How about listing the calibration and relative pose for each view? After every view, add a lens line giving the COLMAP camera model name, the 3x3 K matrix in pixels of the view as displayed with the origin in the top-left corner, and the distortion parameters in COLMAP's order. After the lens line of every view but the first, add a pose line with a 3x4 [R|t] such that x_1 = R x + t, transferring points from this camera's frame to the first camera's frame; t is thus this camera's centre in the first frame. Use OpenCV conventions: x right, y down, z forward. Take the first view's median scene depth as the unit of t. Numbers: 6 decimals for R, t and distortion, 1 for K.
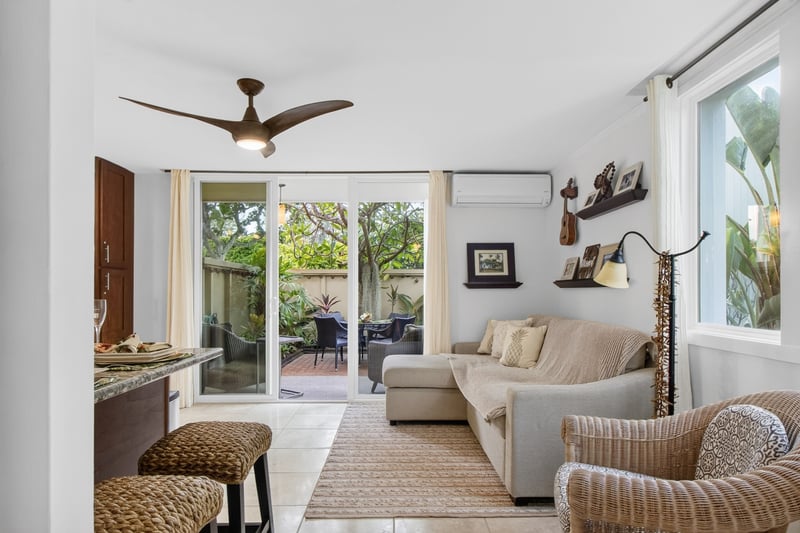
lens RADIAL K [[456.0, 0, 399.3], [0, 456.0, 263.4], [0, 0, 1]] dist [-0.002677, 0.001247]
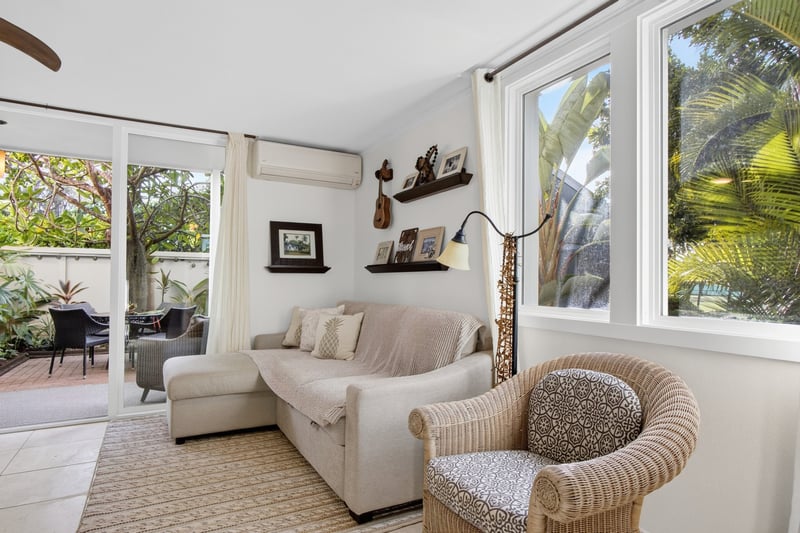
lens RADIAL K [[456.0, 0, 399.3], [0, 456.0, 263.4], [0, 0, 1]] dist [-0.002677, 0.001247]
pose [[0.886225, 0.024930, 0.462584, -0.041728], [-0.036005, 0.999237, 0.015128, 0.017151], [-0.461854, -0.030062, 0.886447, 0.119542]]
